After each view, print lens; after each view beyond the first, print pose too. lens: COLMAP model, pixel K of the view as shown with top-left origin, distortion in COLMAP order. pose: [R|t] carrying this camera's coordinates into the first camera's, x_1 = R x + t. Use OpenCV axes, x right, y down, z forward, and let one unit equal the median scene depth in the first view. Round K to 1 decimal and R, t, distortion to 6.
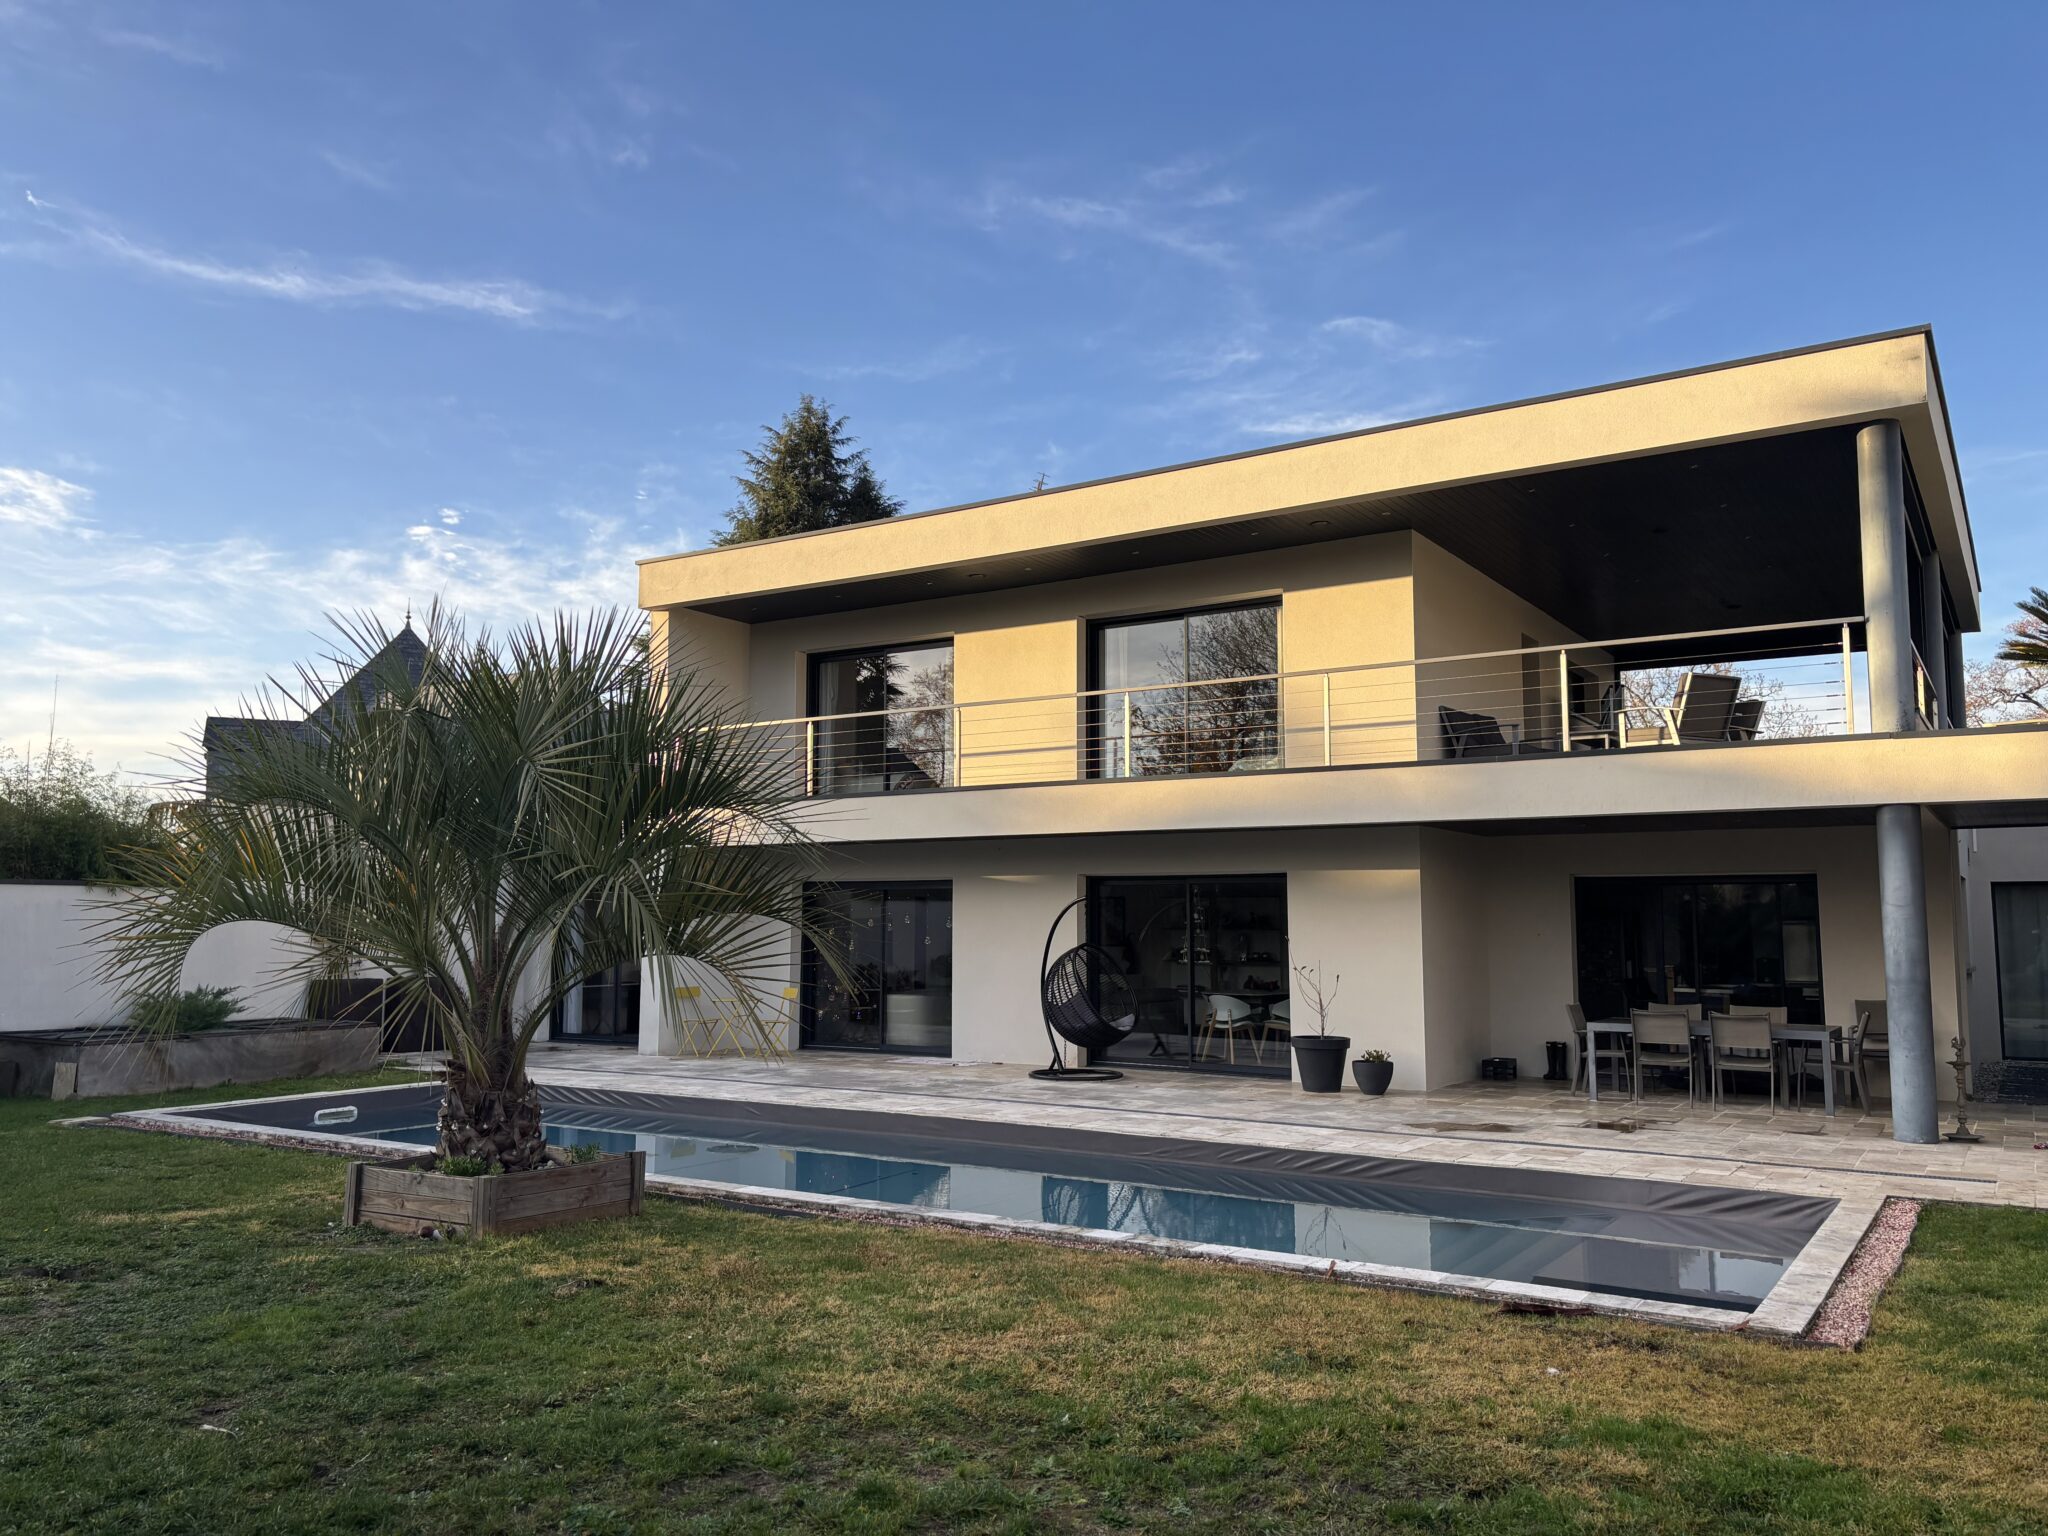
lens RADIAL K [[1528.9, 0, 1019.2], [0, 1528.9, 773.9], [0, 0, 1]] dist [0.032139, -0.004171]
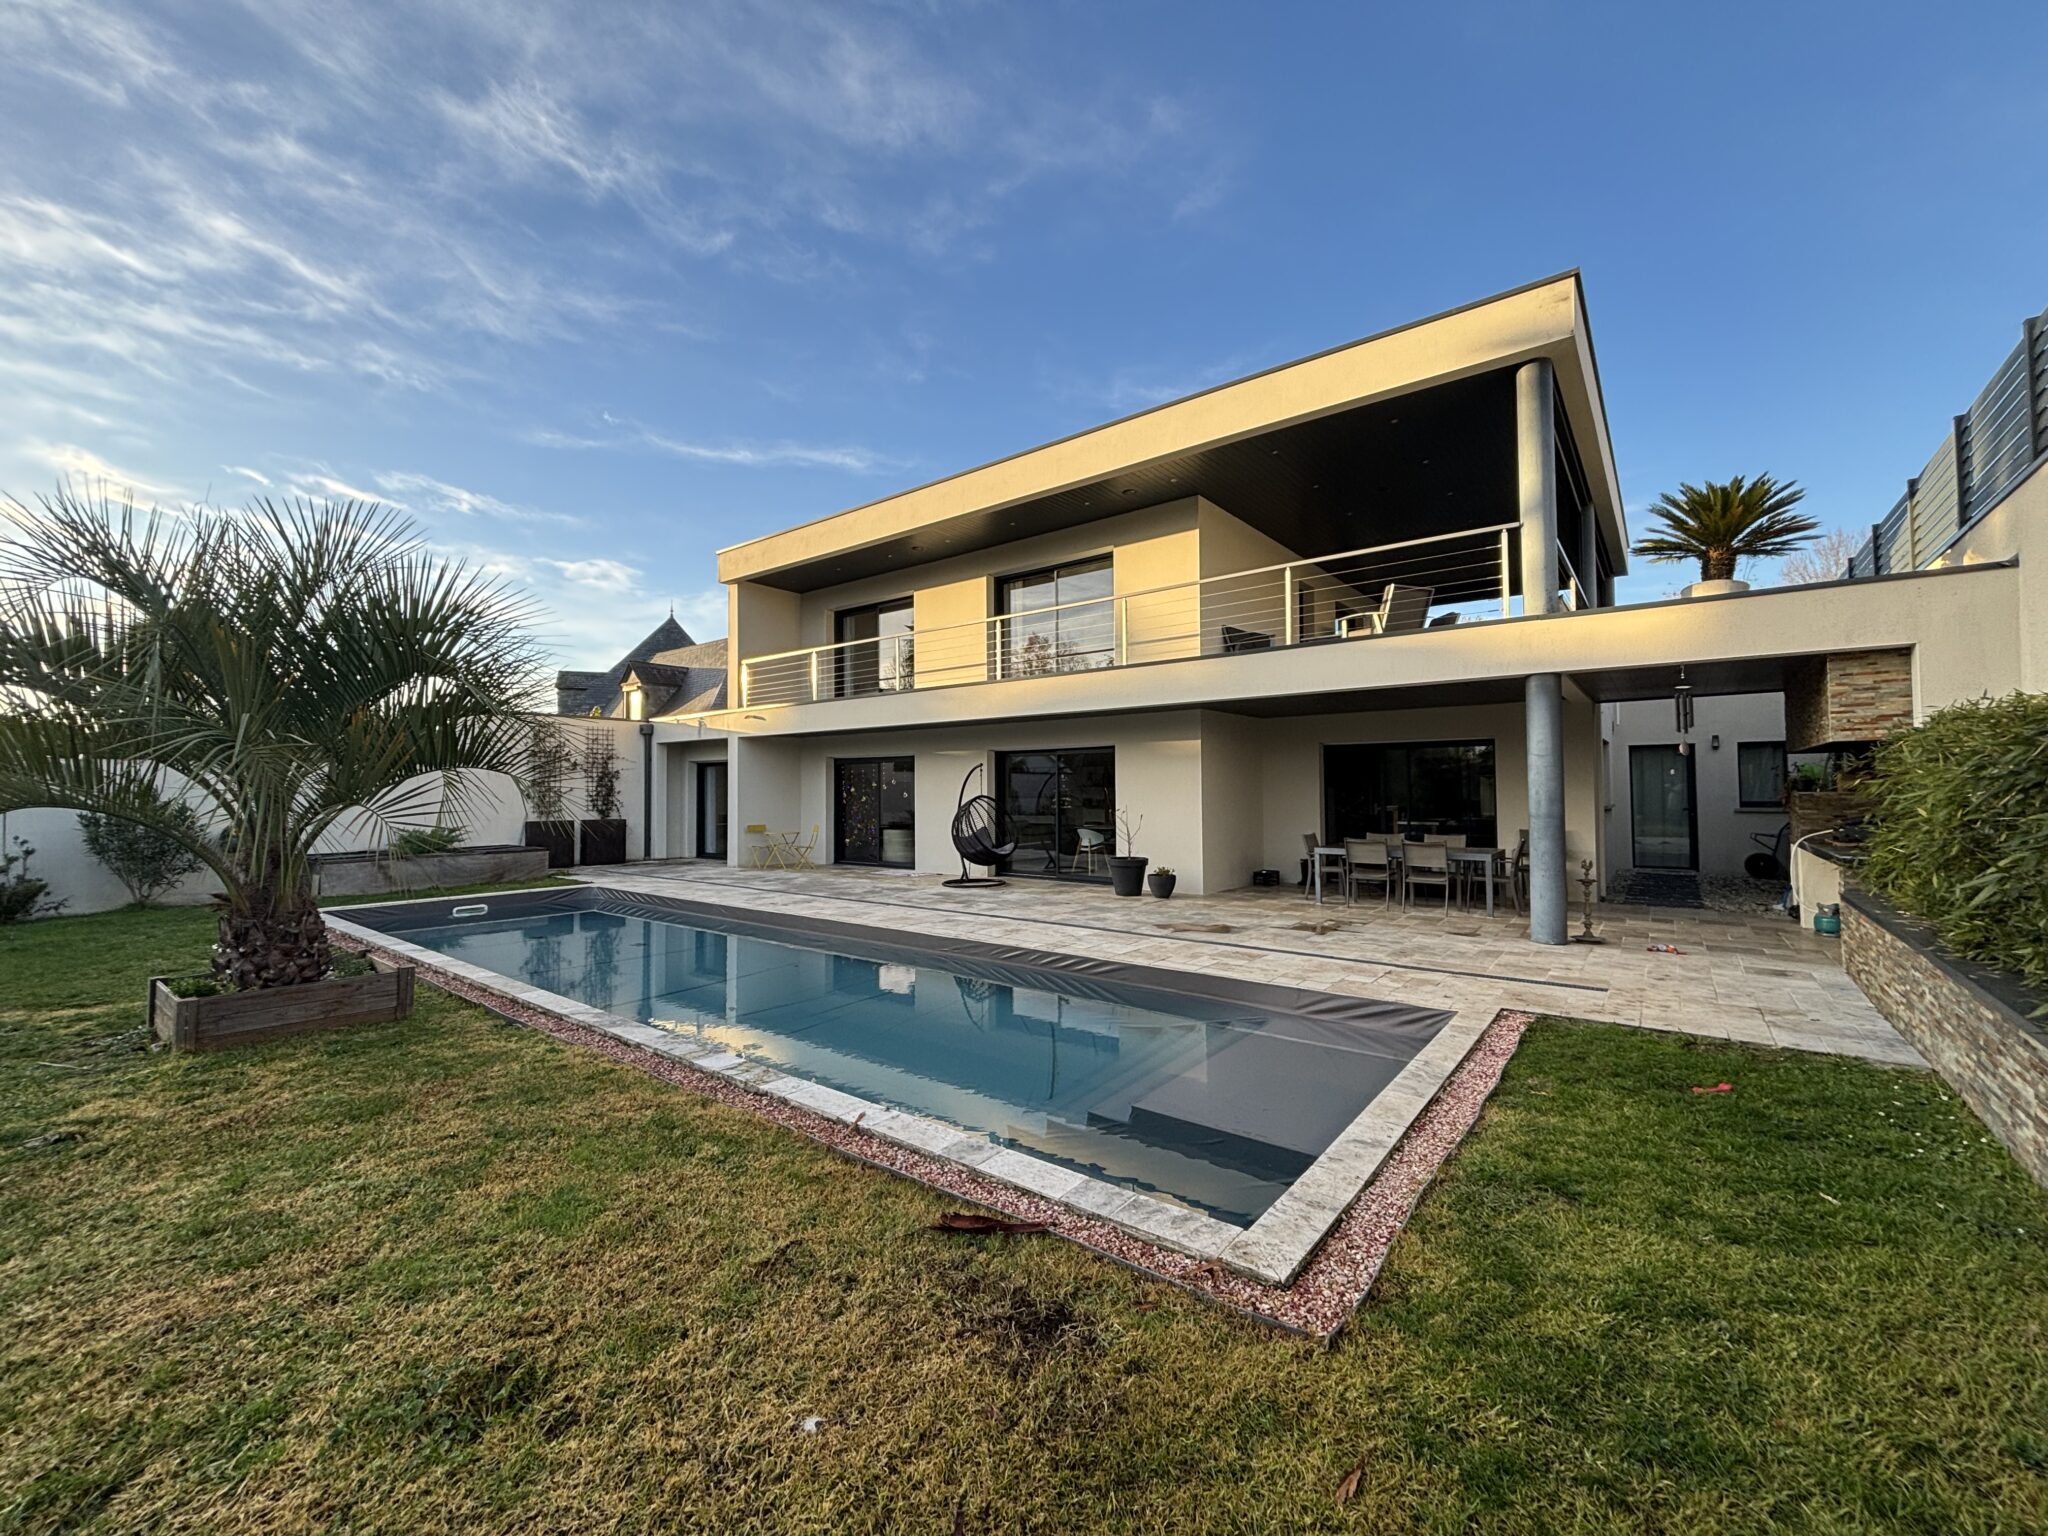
lens RADIAL K [[818.9, 0, 1027.3], [0, 818.9, 763.8], [0, 0, 1]] dist [0.010269, -0.005828]
pose [[0.996528, -0.012367, -0.082336, 0.174050], [0.017911, 0.997596, 0.066944, 0.033247], [0.081310, -0.068186, 0.994354, 0.254135]]
